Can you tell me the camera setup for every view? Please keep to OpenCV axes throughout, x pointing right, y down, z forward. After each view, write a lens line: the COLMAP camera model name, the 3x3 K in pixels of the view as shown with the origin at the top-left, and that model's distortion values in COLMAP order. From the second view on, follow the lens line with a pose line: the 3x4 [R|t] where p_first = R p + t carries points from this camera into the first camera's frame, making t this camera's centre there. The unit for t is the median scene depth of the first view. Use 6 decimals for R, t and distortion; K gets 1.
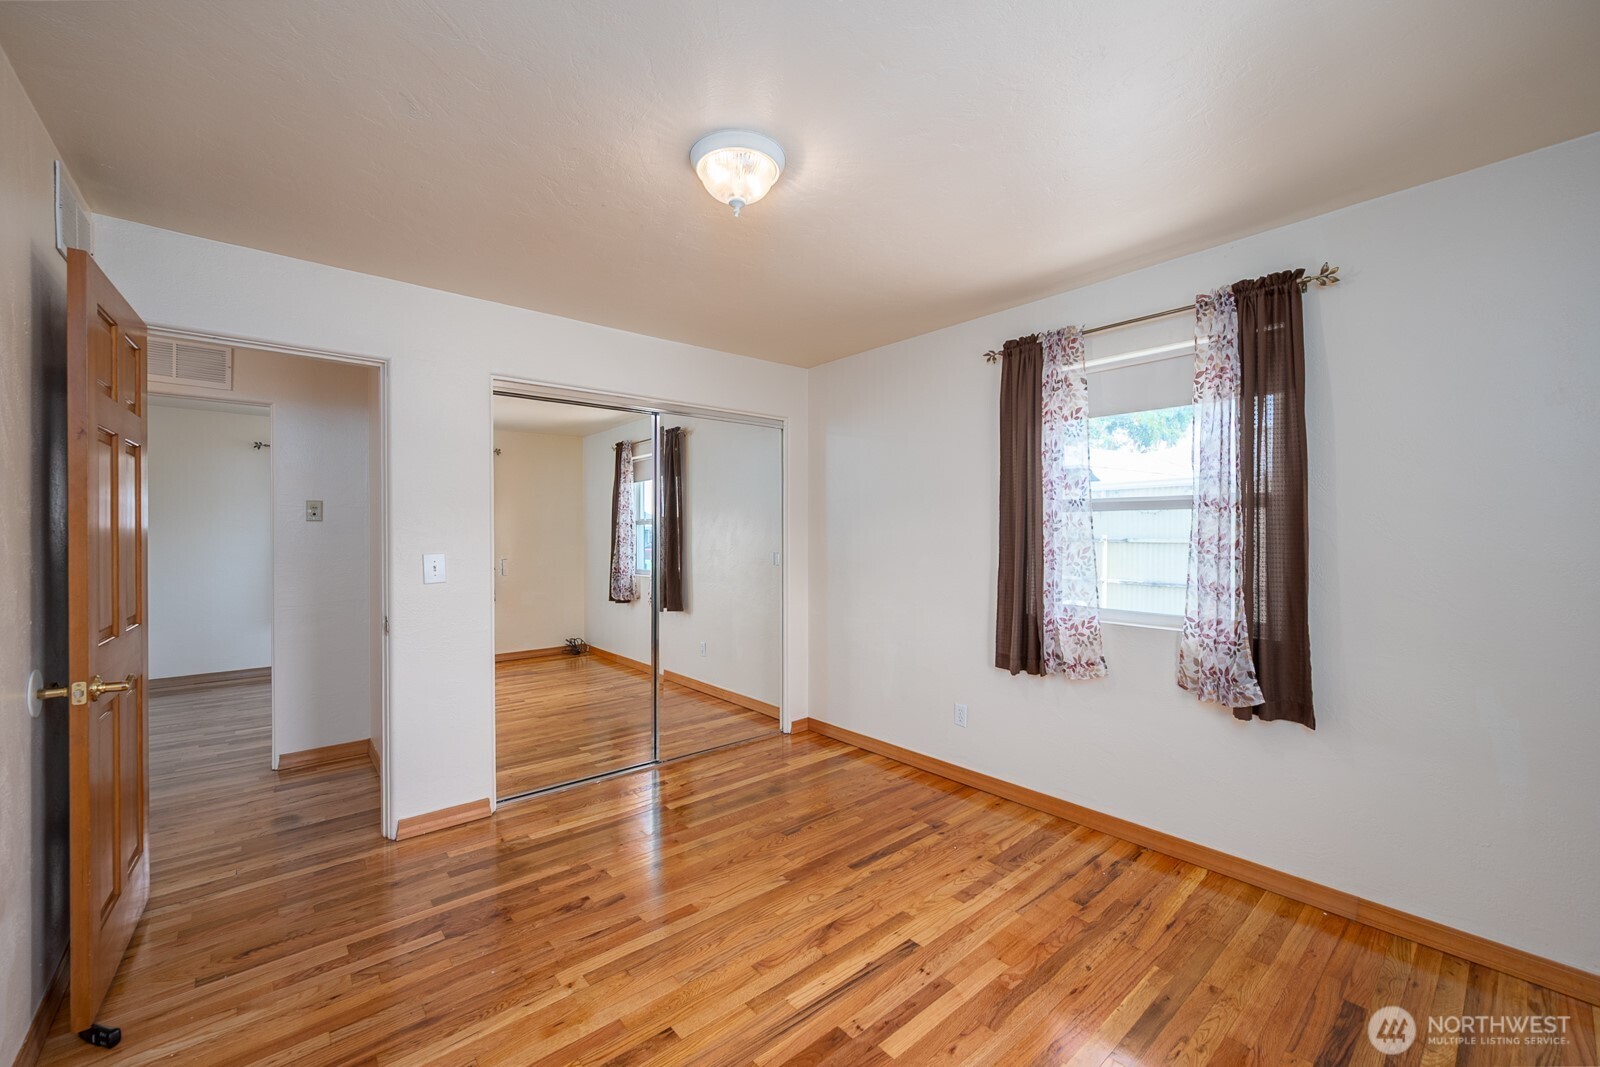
lens RADIAL K [[649.3, 0, 810.5], [0, 649.3, 535.8], [0, 0, 1]] dist [0.000222, -0.000334]
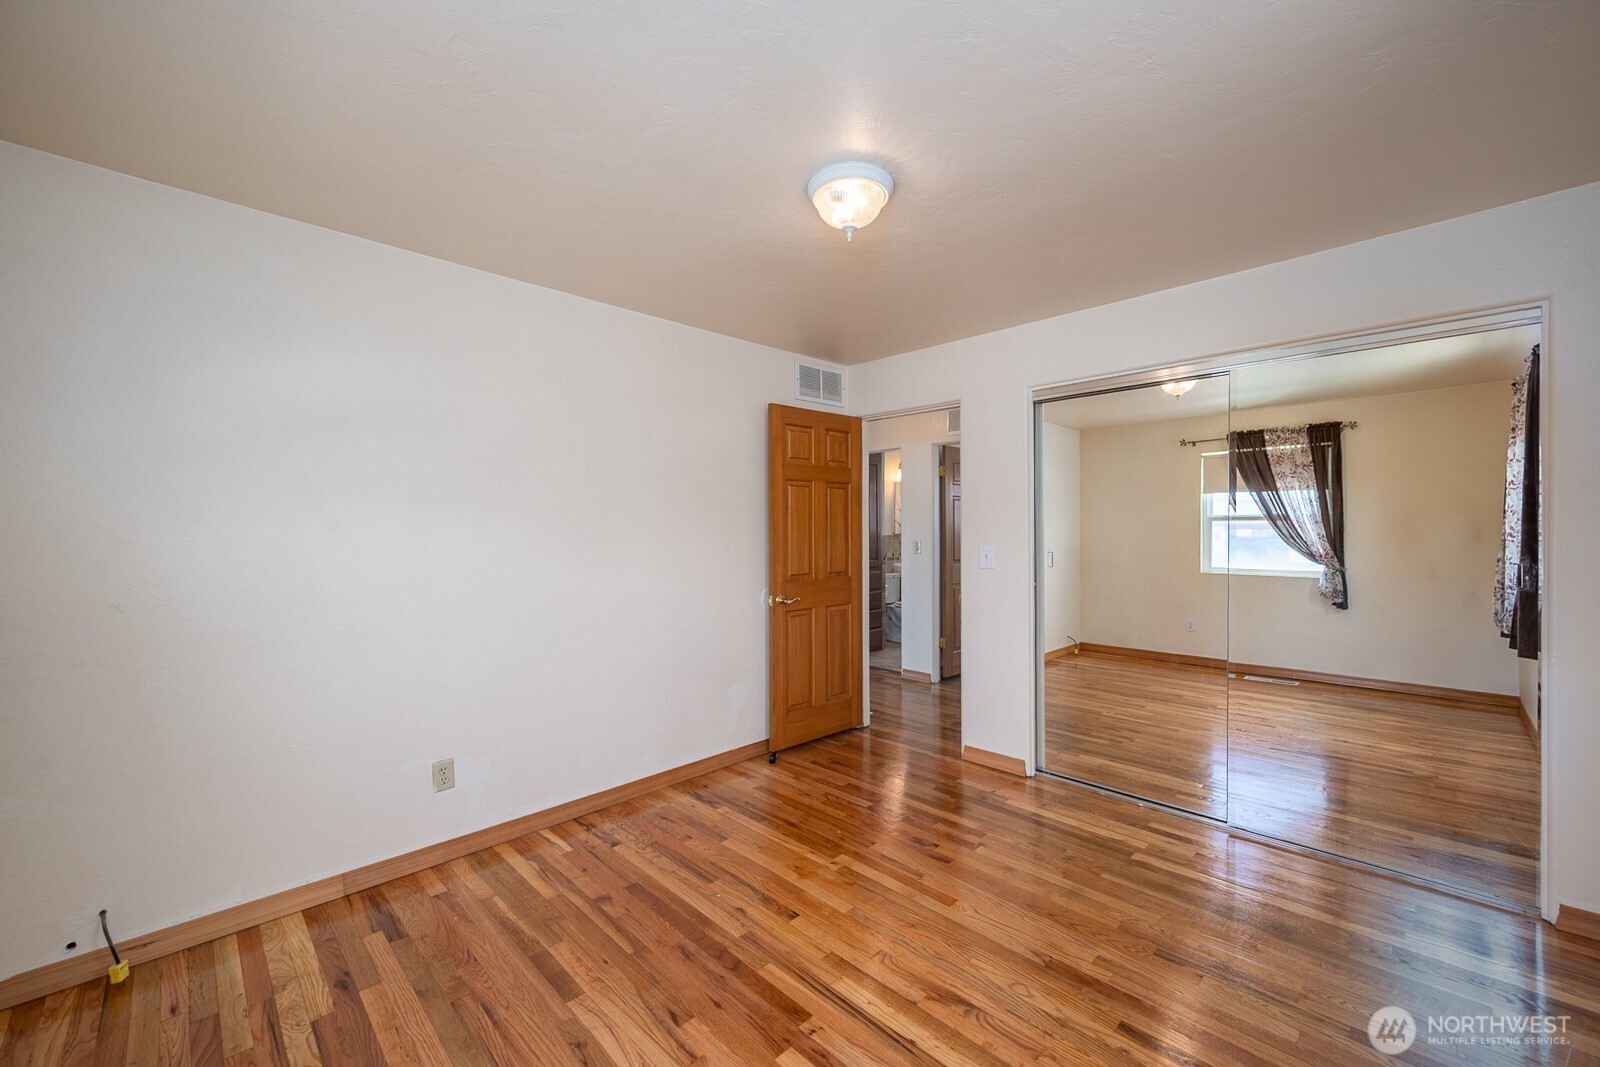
lens RADIAL K [[649.3, 0, 794.1], [0, 649.3, 534.1], [0, 0, 1]] dist [0.000222, -0.000334]
pose [[0.045169, 0.011899, -0.998908, 0.731280], [0.000319, 0.999929, 0.011925, -0.009212], [0.998979, -0.000857, 0.045162, 0.643347]]
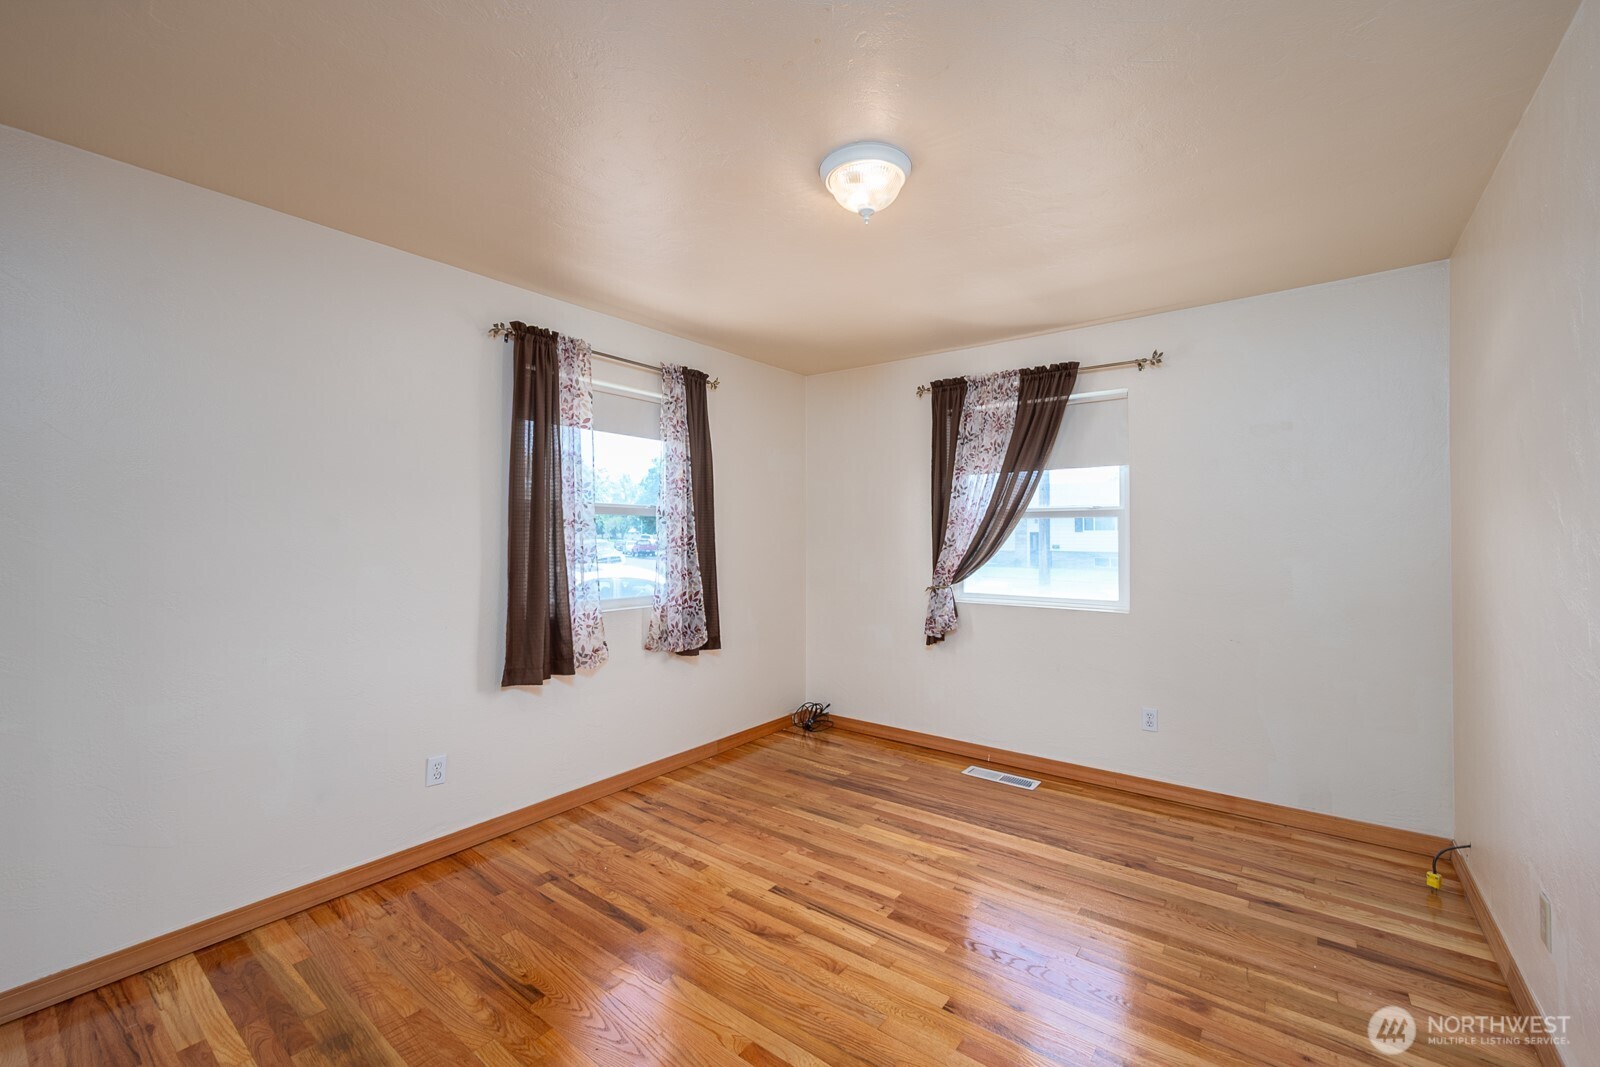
lens RADIAL K [[649.3, 0, 810.4], [0, 649.3, 524.0], [0, 0, 1]] dist [0.000222, -0.000334]
pose [[-0.207915, 0.017940, 0.977982, -0.826636], [0.007625, 0.999831, -0.016720, 0.002020], [-0.978117, 0.003980, -0.208017, 0.979168]]
